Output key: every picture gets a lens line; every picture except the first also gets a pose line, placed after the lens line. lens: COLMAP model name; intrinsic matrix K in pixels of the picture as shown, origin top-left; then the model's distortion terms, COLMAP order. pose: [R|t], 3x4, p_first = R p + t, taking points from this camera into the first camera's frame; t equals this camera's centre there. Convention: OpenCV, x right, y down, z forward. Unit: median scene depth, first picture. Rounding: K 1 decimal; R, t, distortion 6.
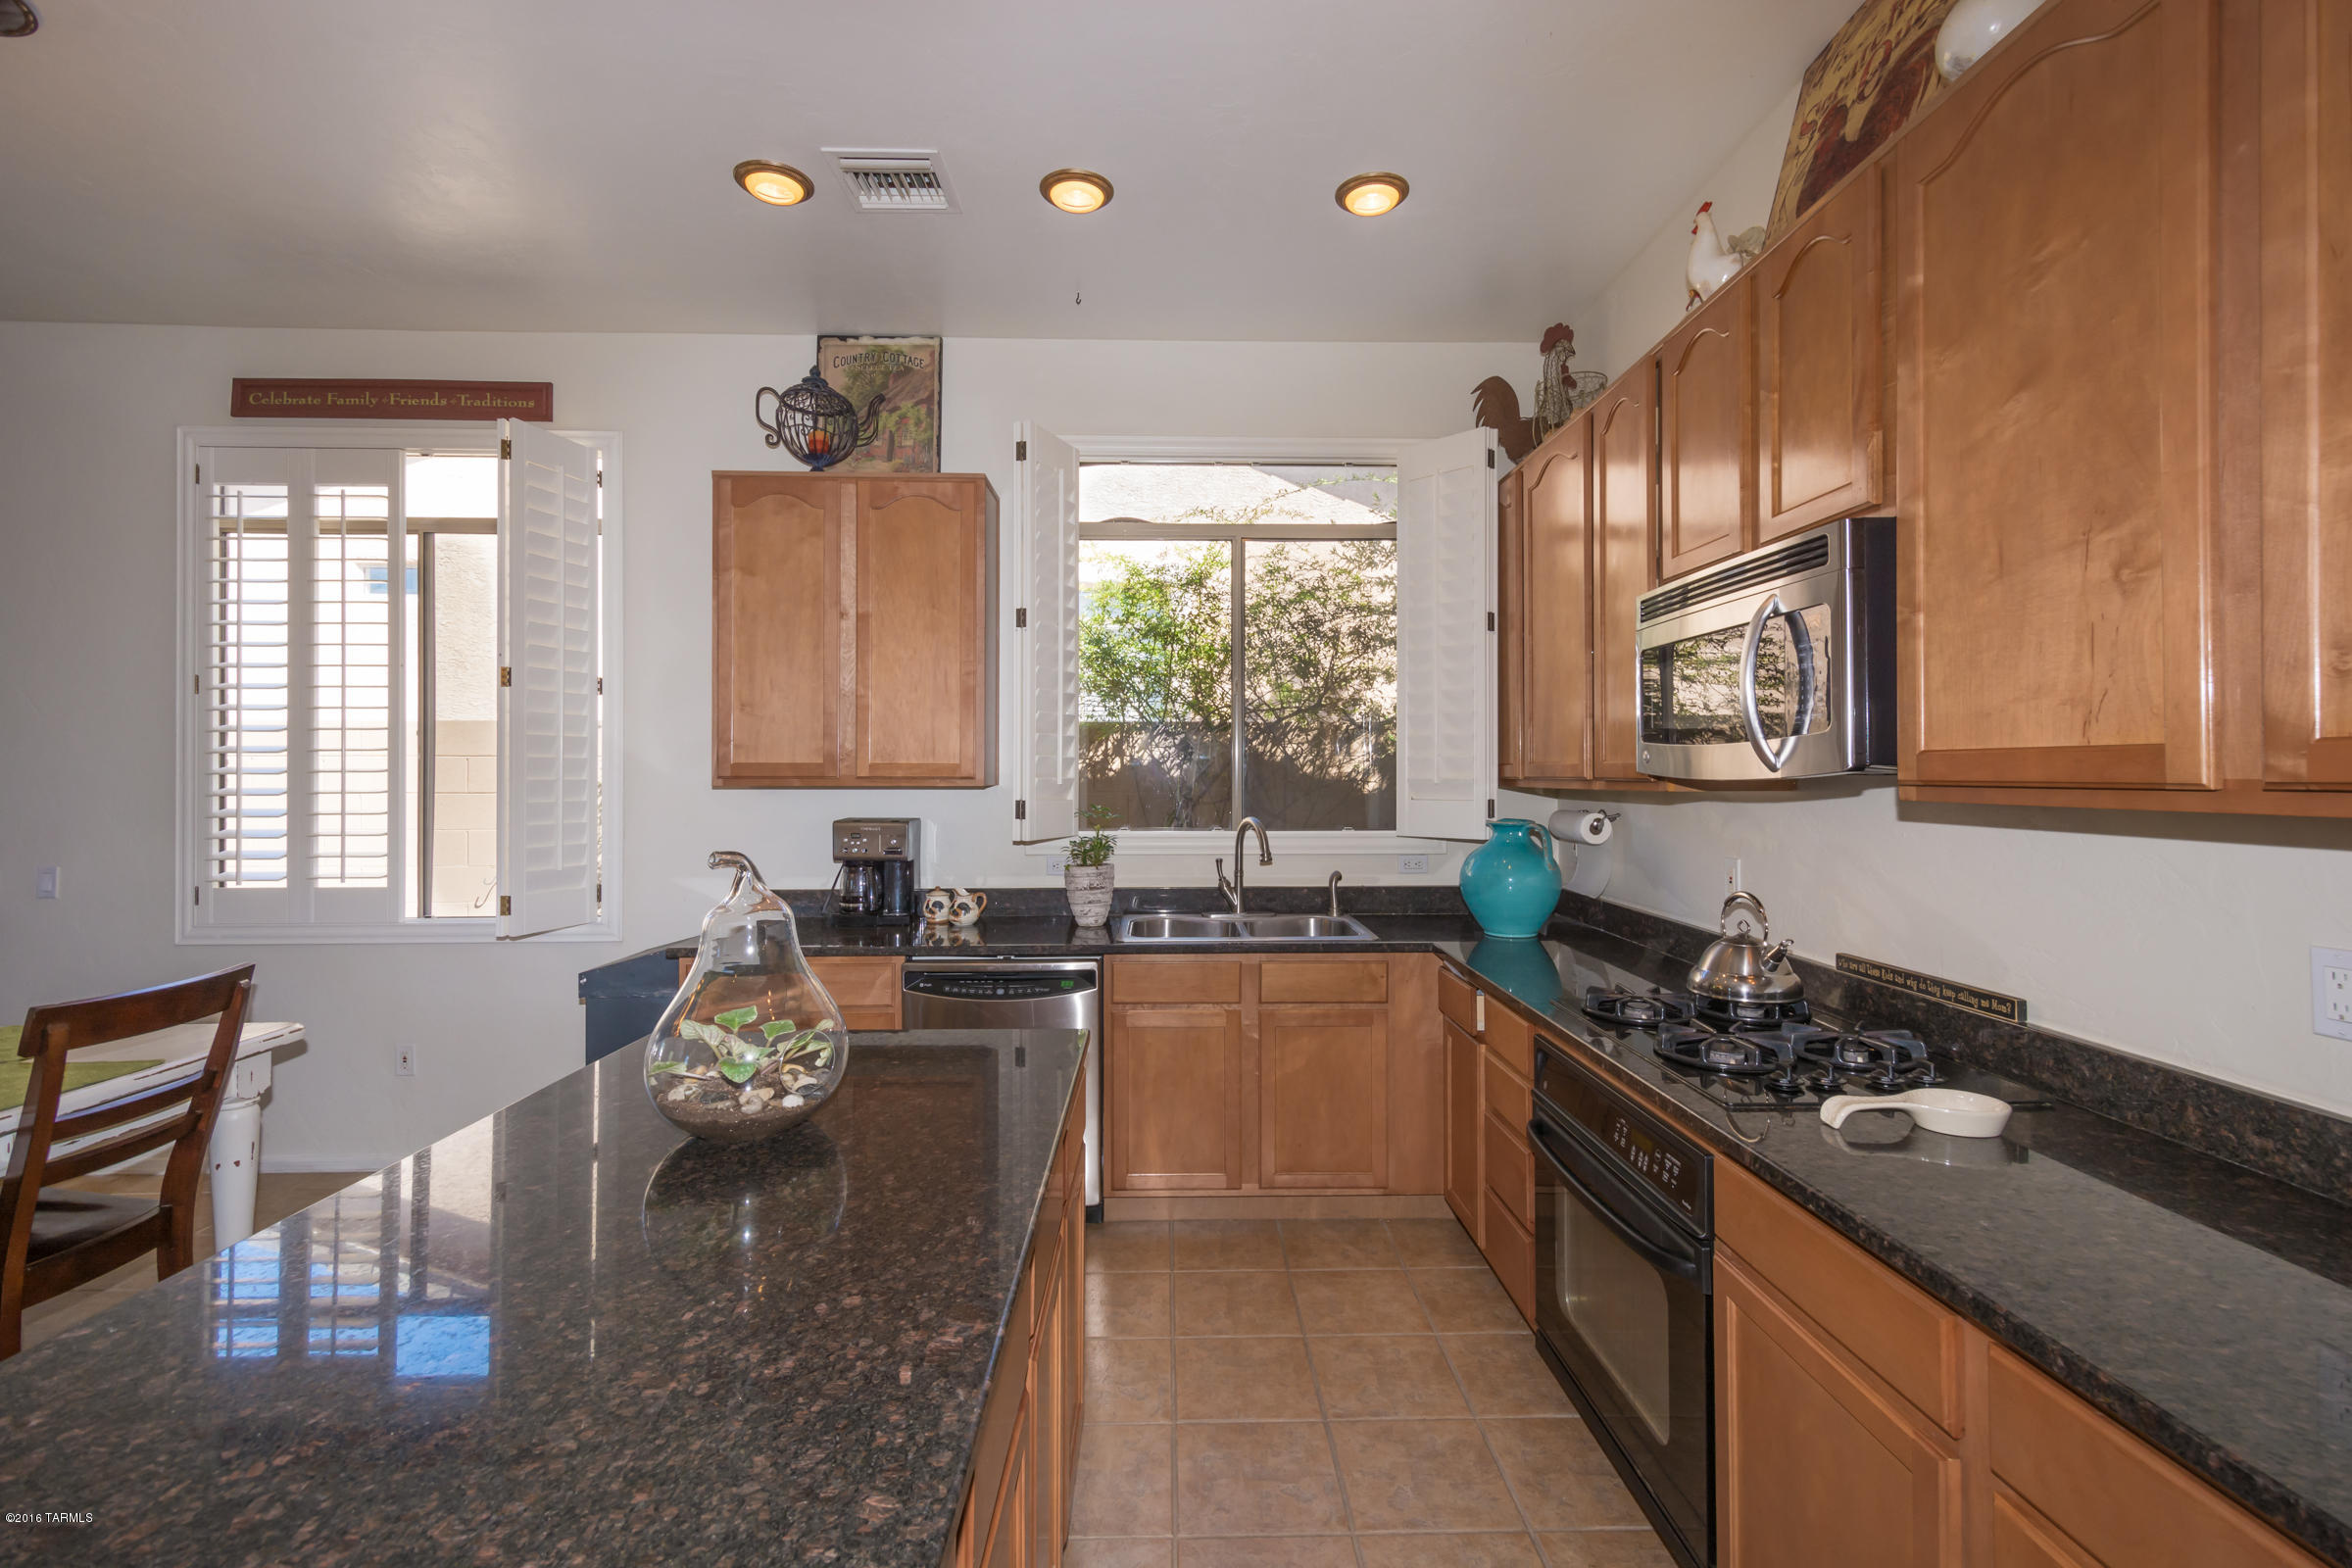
lens RADIAL K [[1023.6, 0, 1192.5], [0, 1023.6, 770.3], [0, 0, 1]] dist [0.016277, -0.004959]
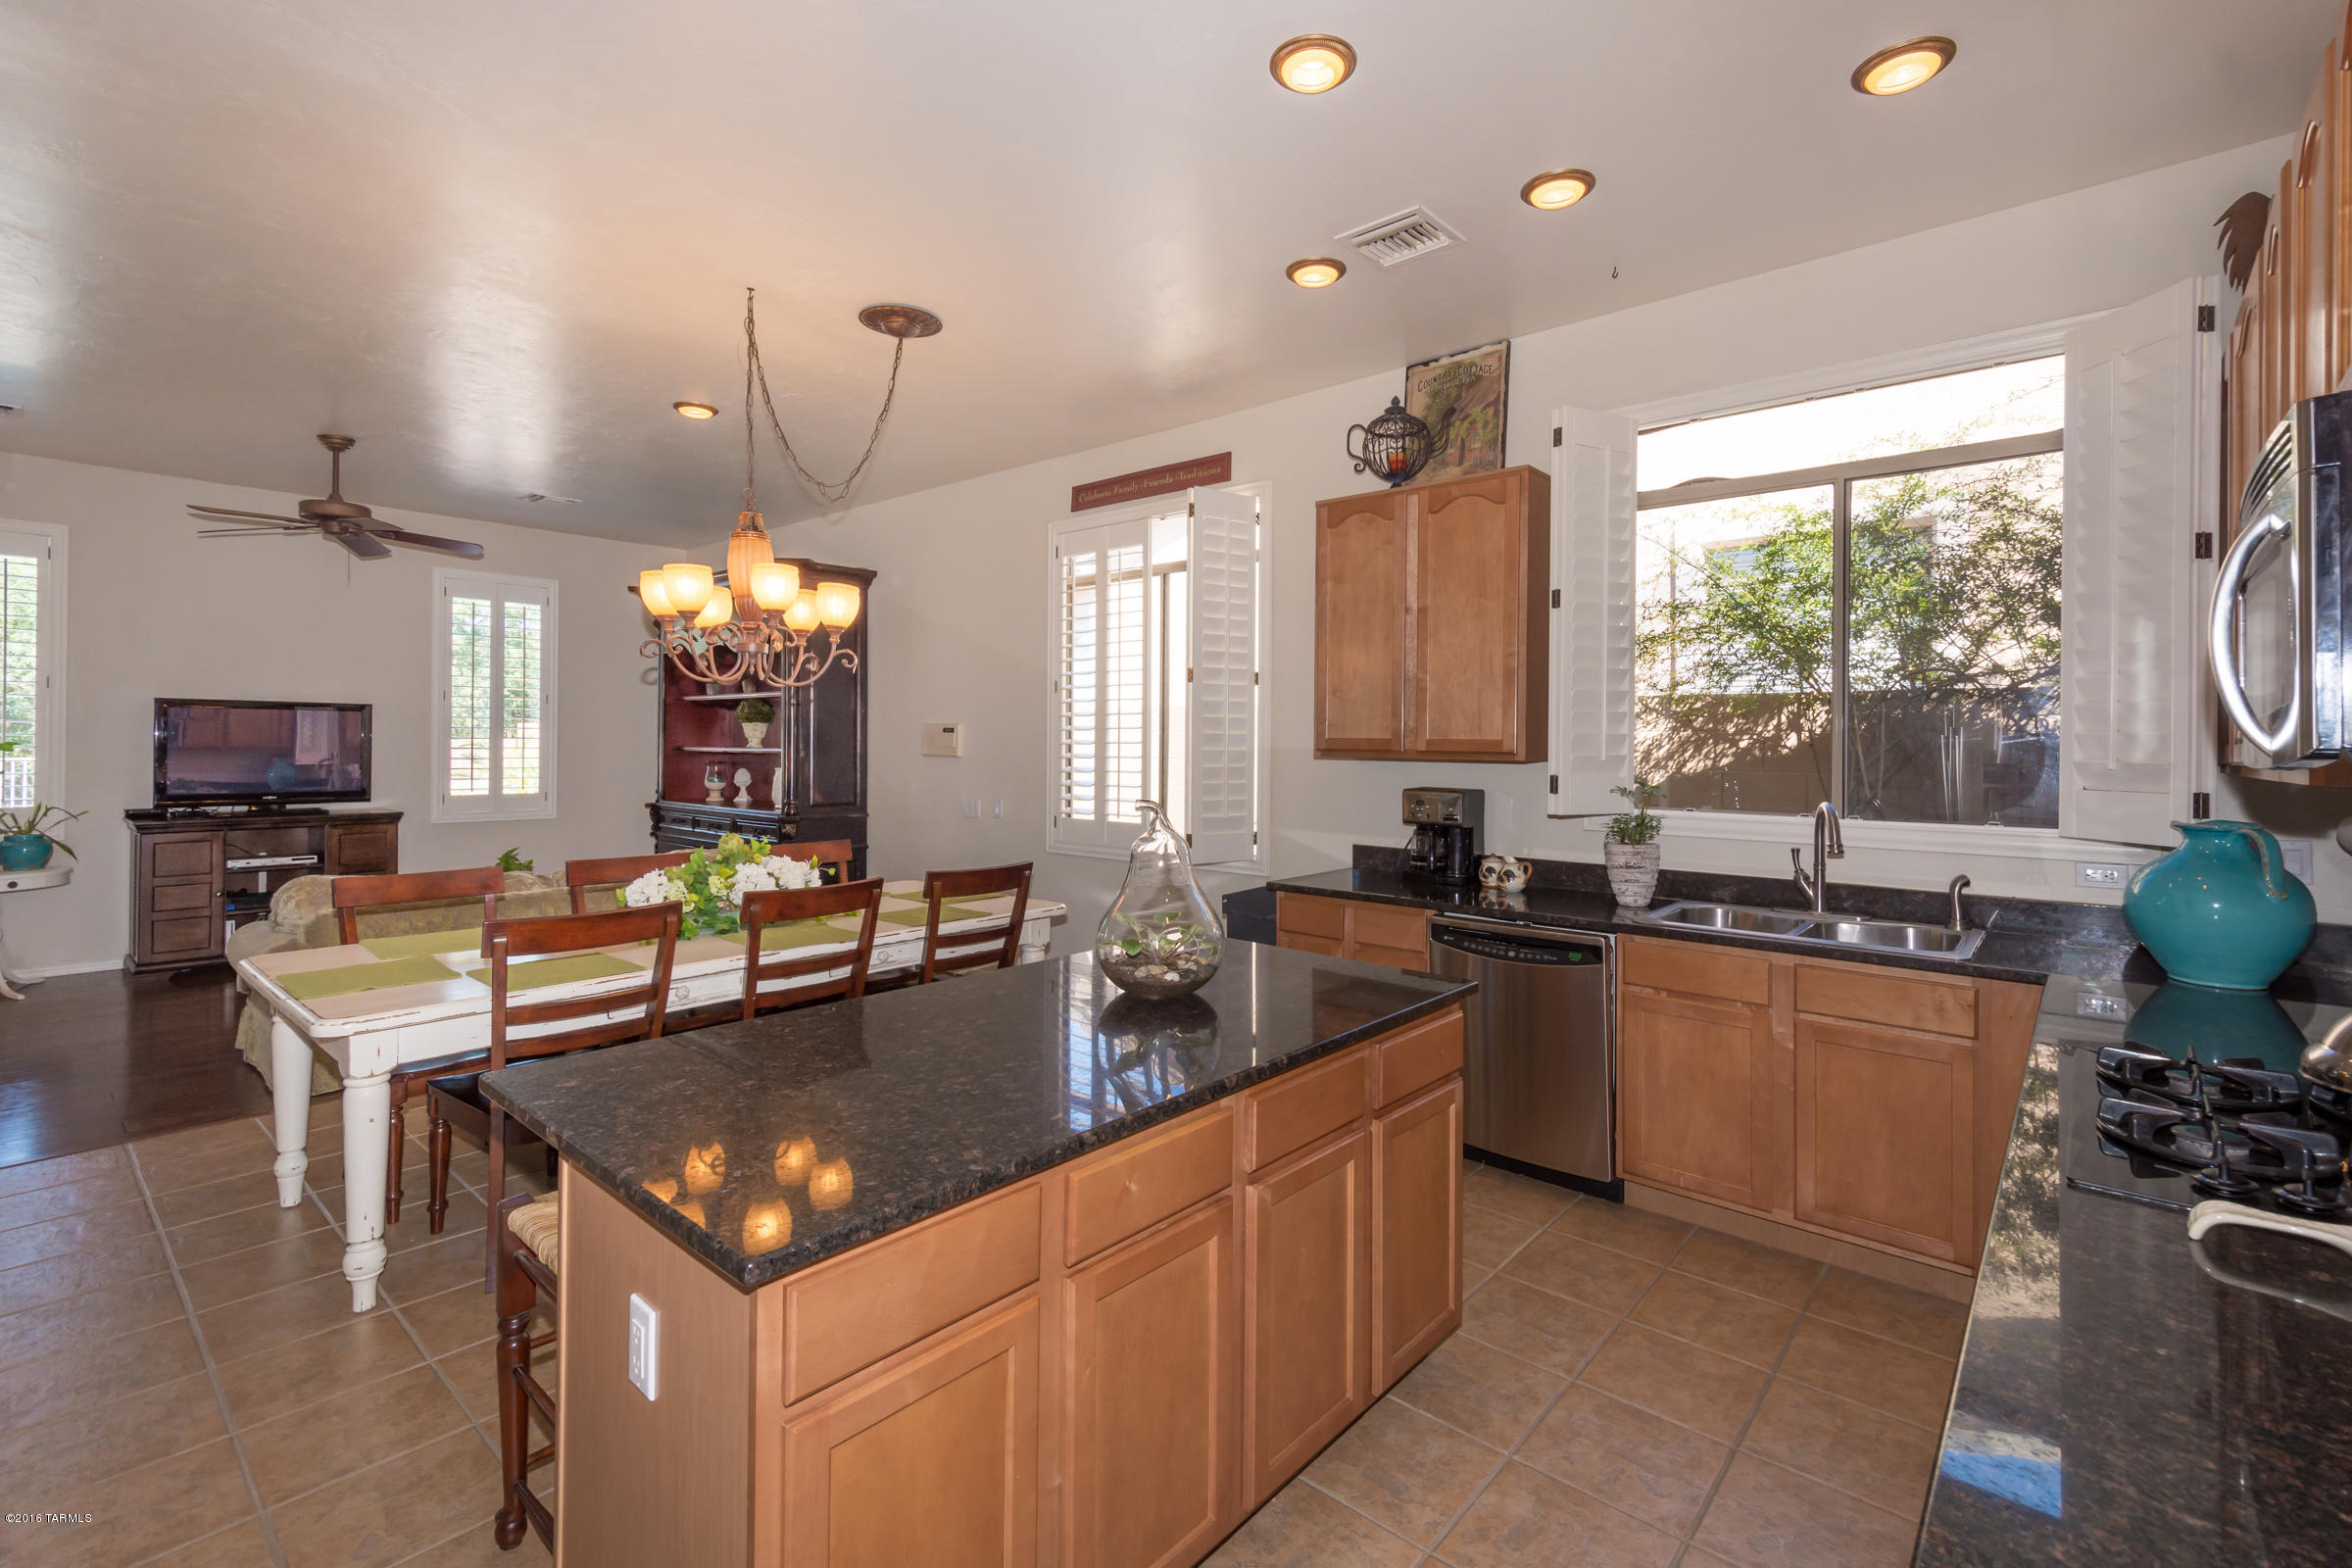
lens RADIAL K [[1032.7, 0, 1190.0], [0, 1032.7, 747.4], [0, 0, 1]] dist [0.014298, -0.004614]
pose [[0.737993, 0.009513, -0.674741, 0.255091], [-0.007599, 0.999954, 0.005787, -0.002275], [0.674766, 0.000857, 0.738032, -0.017659]]
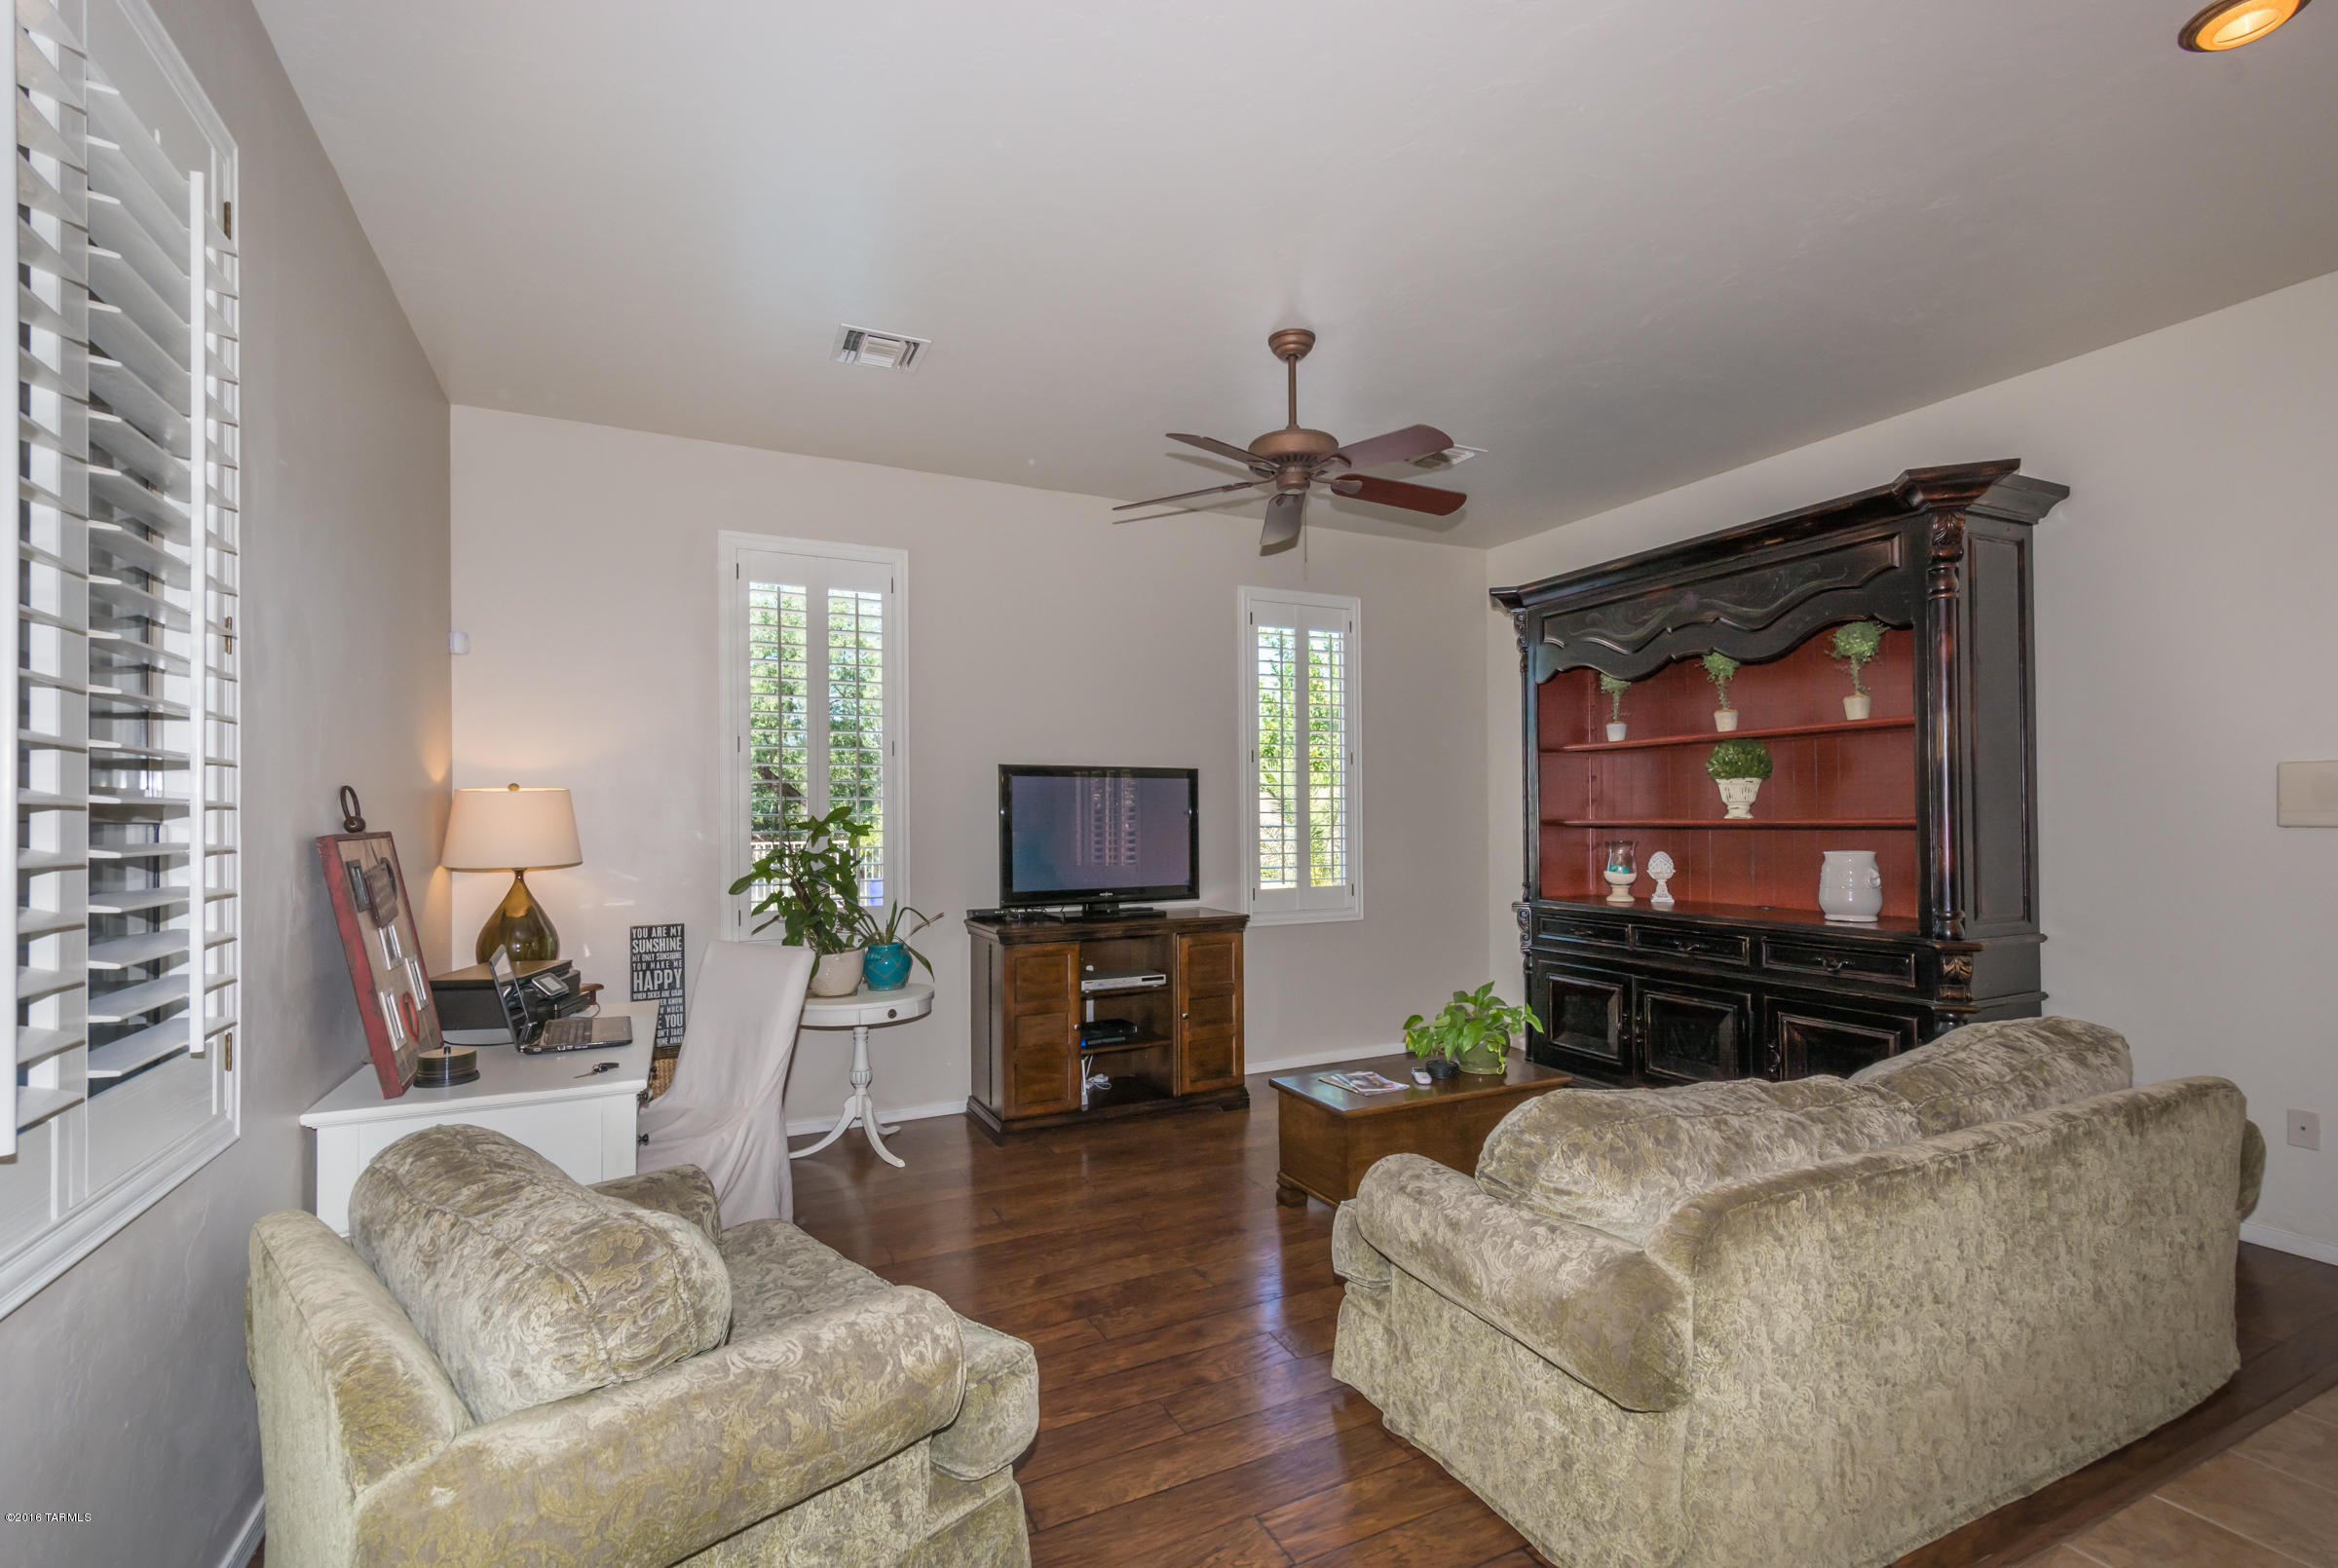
lens RADIAL K [[1012.3, 0, 1192.2], [0, 1012.3, 812.4], [0, 0, 1]] dist [-0.003068, -0.000699]
pose [[0.442235, -0.005934, -0.896879, -1.108692], [0.006622, 0.999972, -0.003352, 0.007889], [0.896875, -0.004457, 0.442262, -0.287452]]
